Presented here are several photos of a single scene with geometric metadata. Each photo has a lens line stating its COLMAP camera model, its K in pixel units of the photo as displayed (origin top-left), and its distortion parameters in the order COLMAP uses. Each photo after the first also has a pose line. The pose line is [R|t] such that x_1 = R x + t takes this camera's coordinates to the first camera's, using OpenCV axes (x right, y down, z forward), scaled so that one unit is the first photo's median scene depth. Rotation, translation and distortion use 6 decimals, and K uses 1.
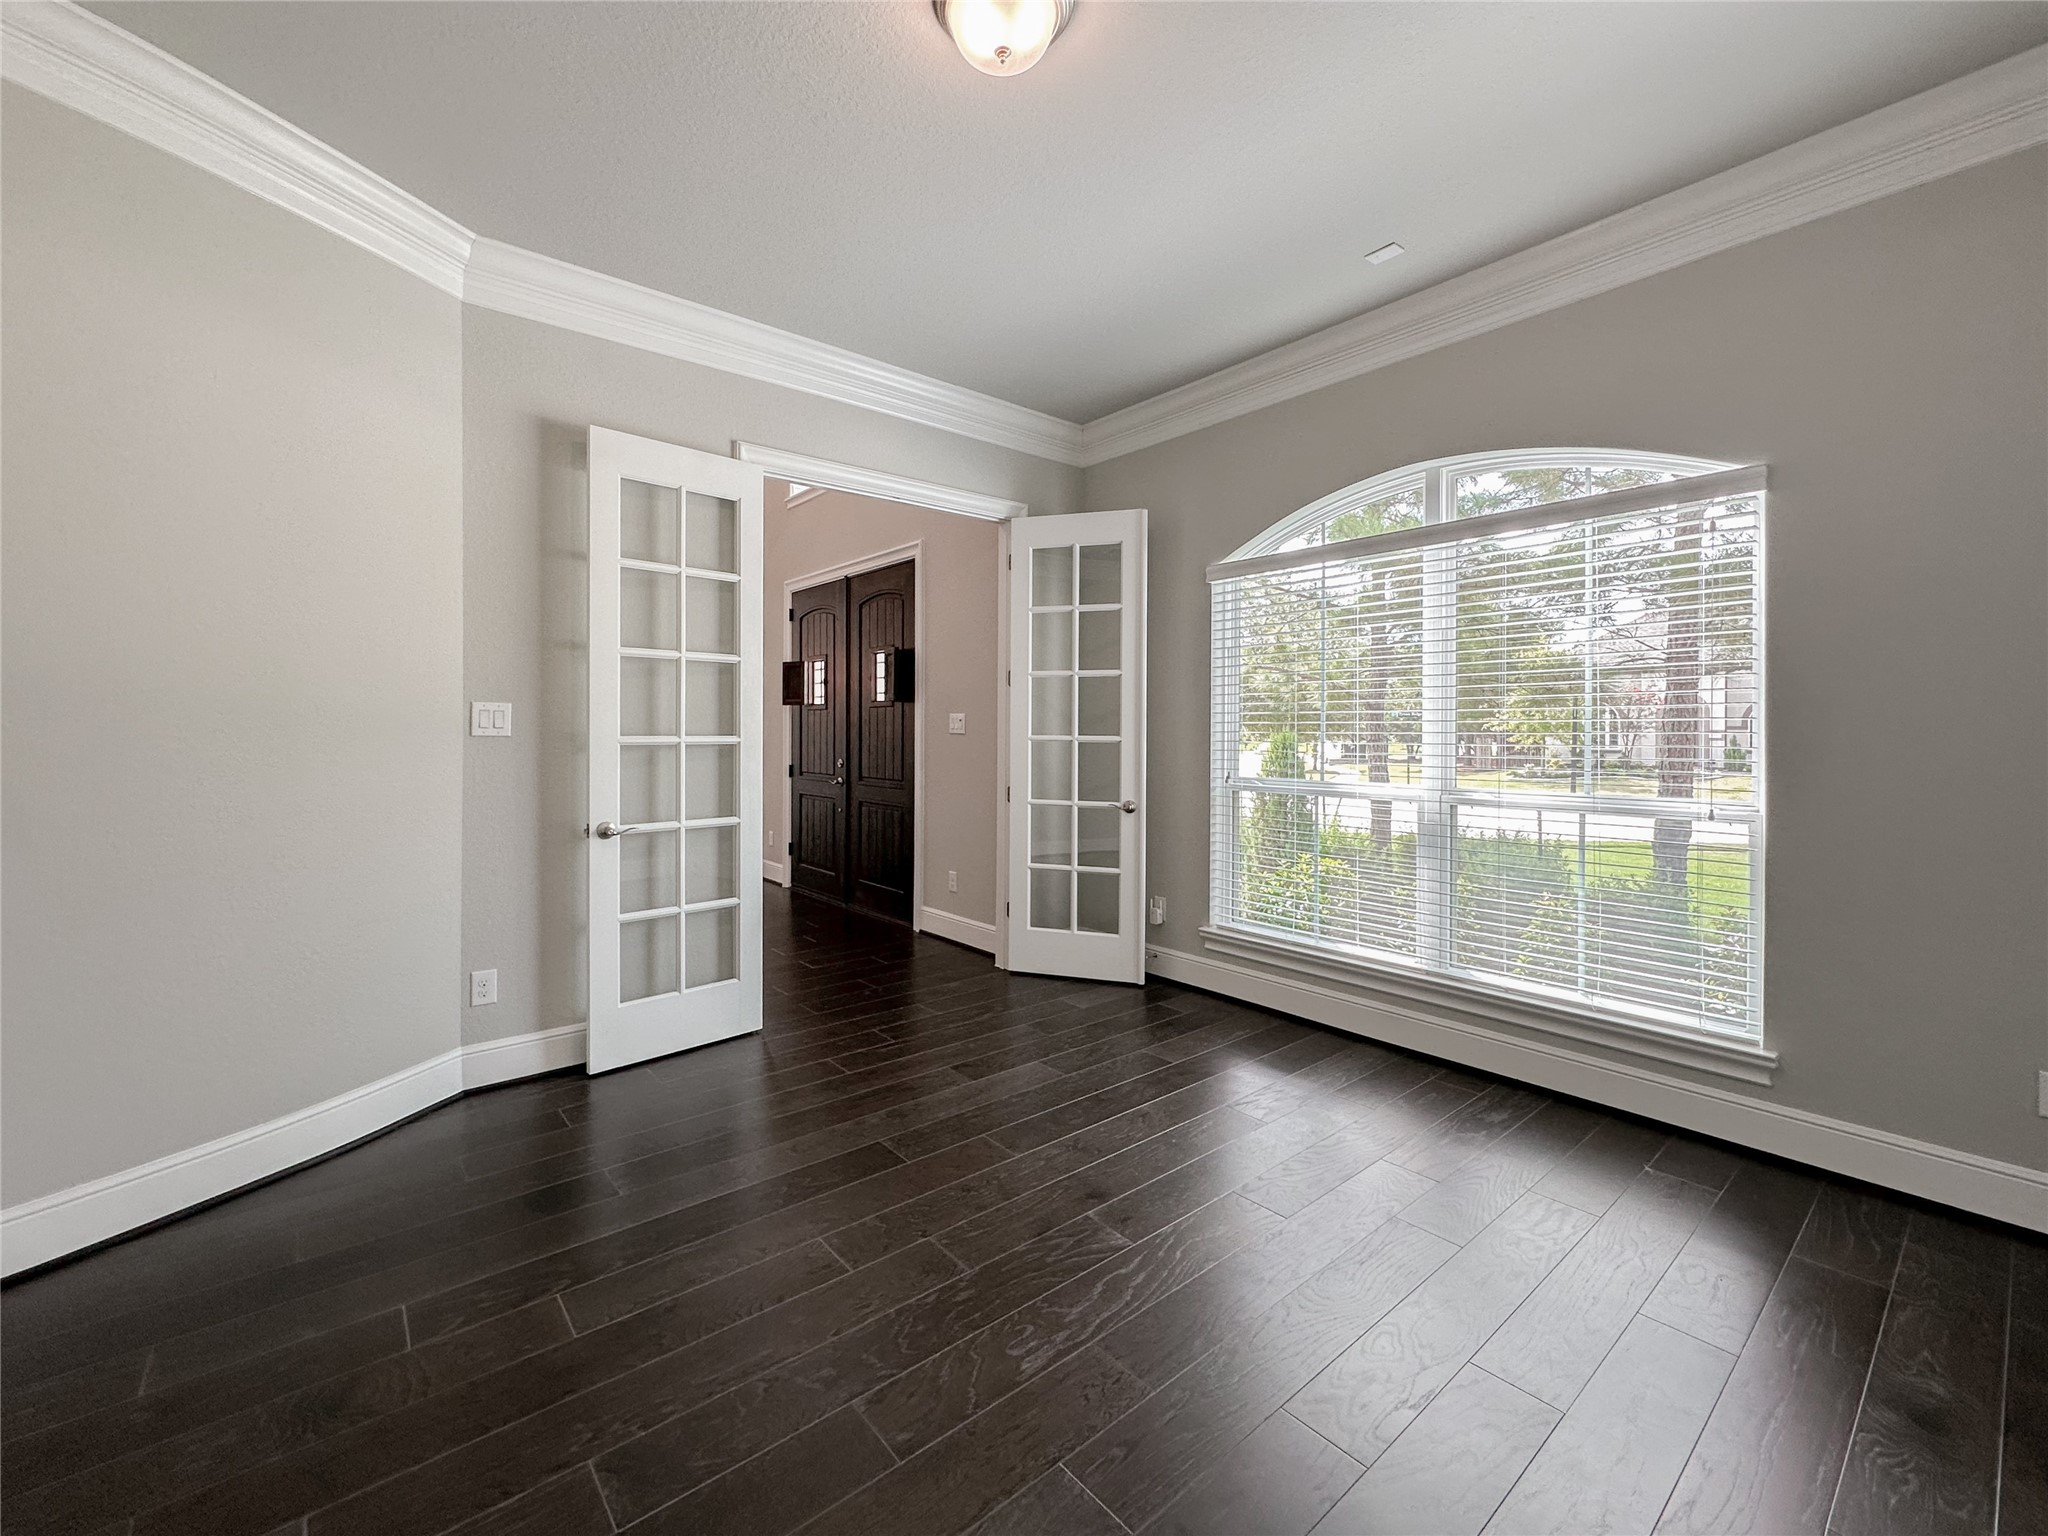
lens RADIAL K [[849.0, 0, 972.6], [0, 849.0, 768.5], [0, 0, 1]] dist [0.001291, 0.000075]
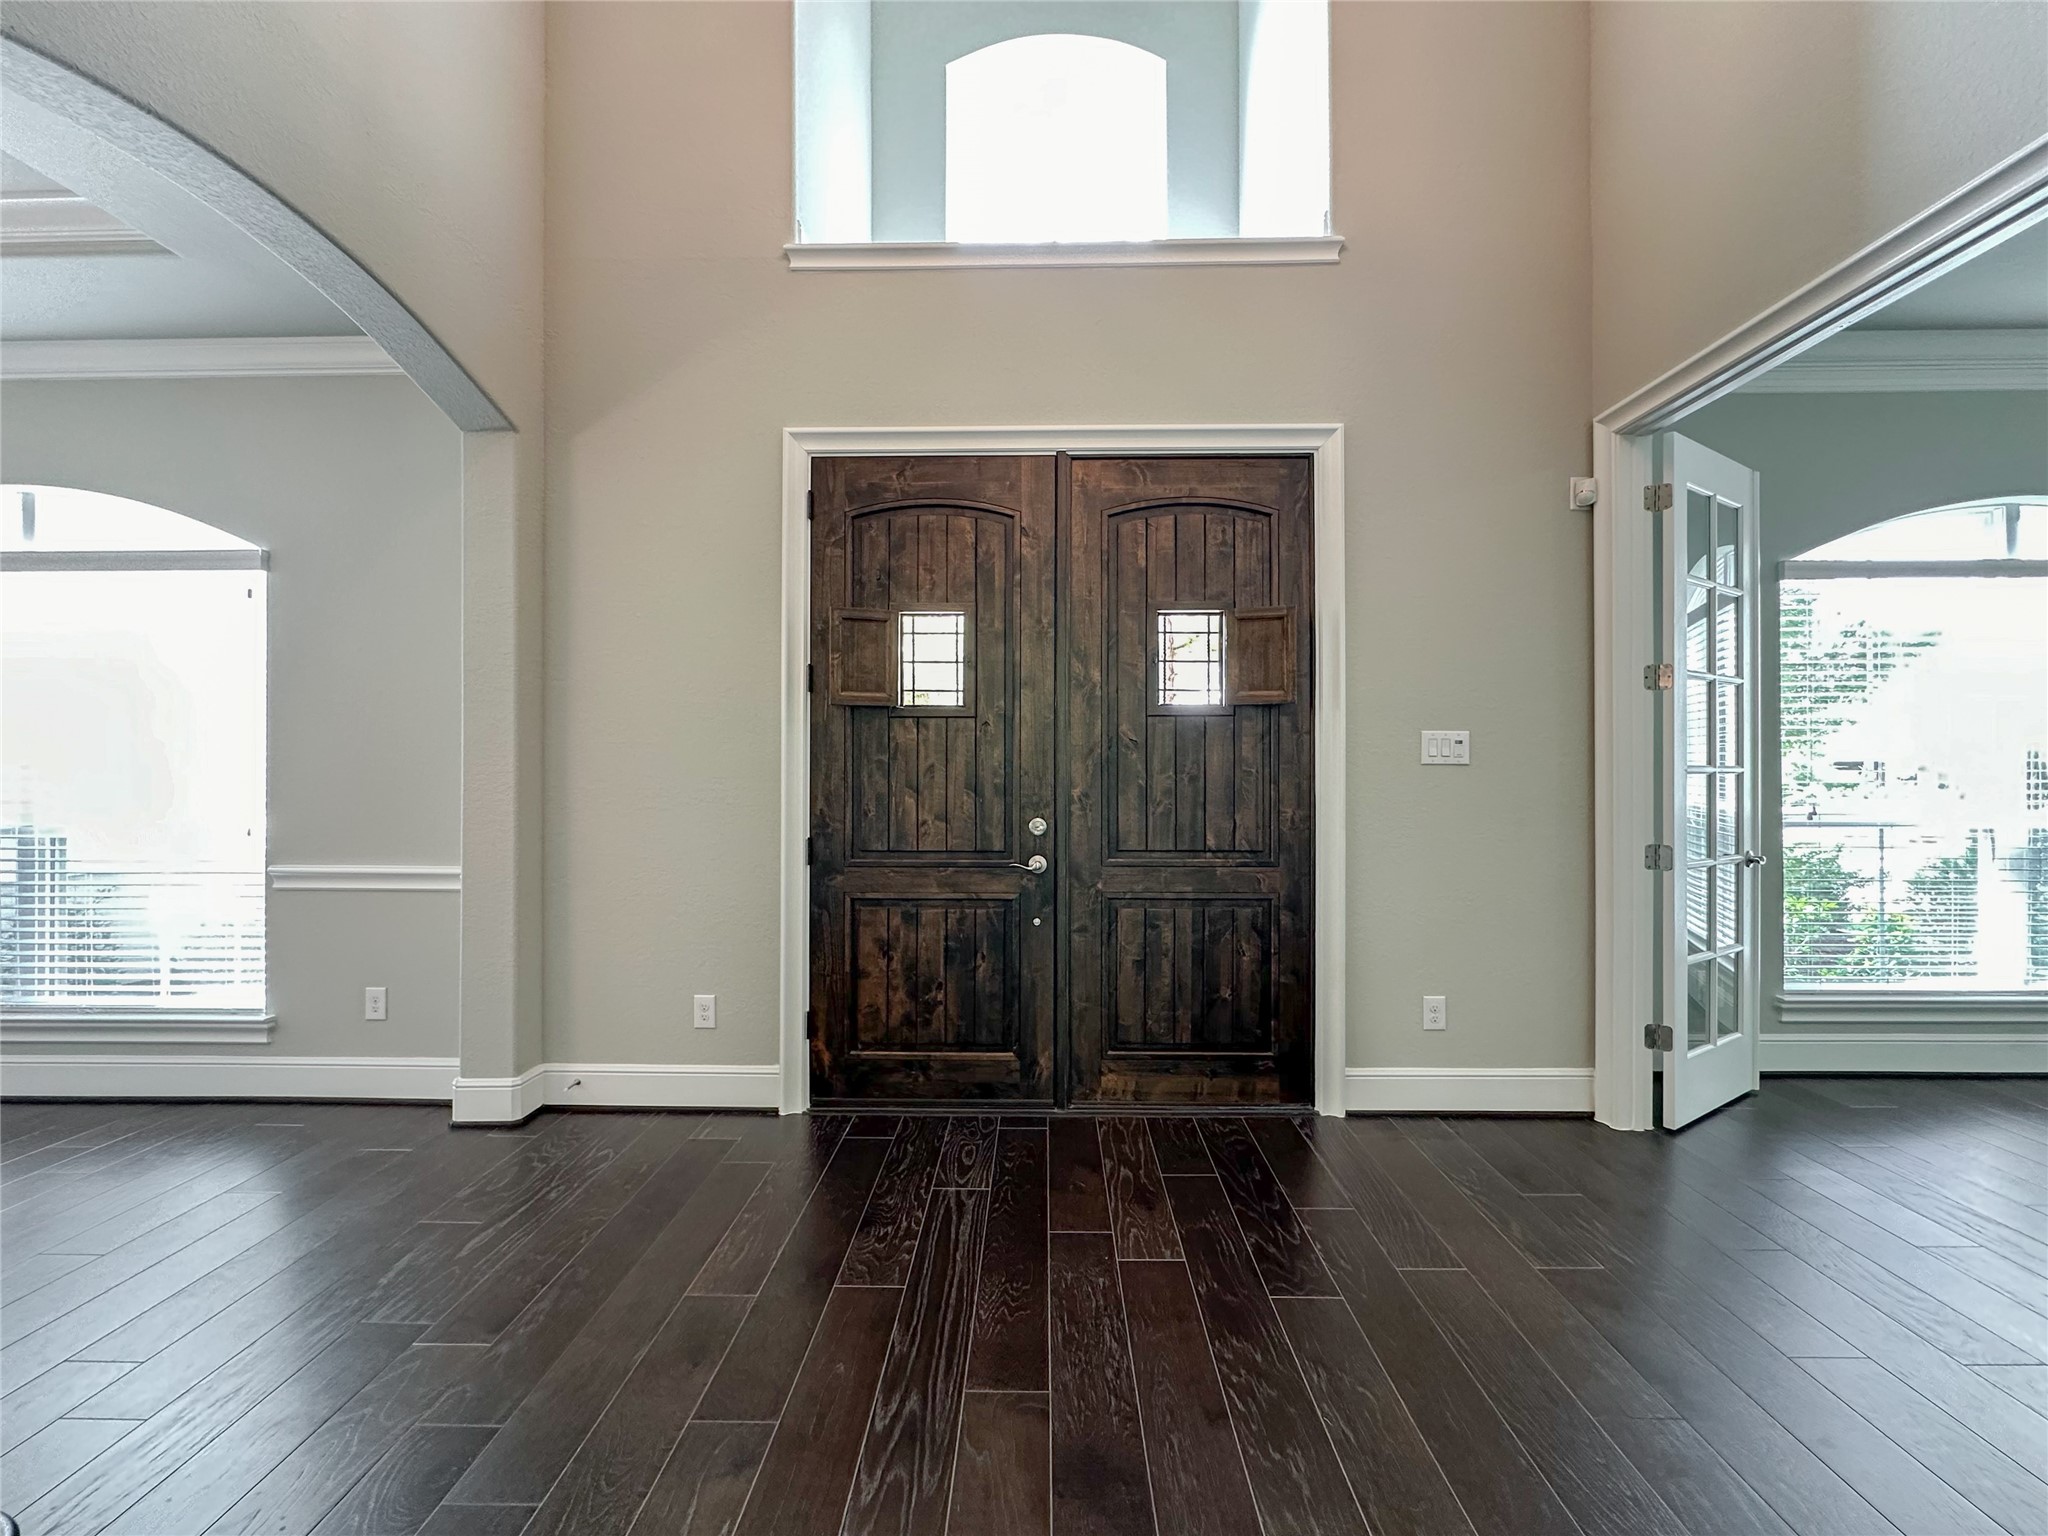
lens RADIAL K [[868.1, 0, 1006.2], [0, 868.1, 766.6], [0, 0, 1]] dist [-0.024827, 0.000008]
pose [[0.634777, -0.018082, 0.772484, -0.614946], [0.039014, 0.999201, -0.008671, -0.041536], [-0.771710, 0.035642, 0.634975, 0.769609]]
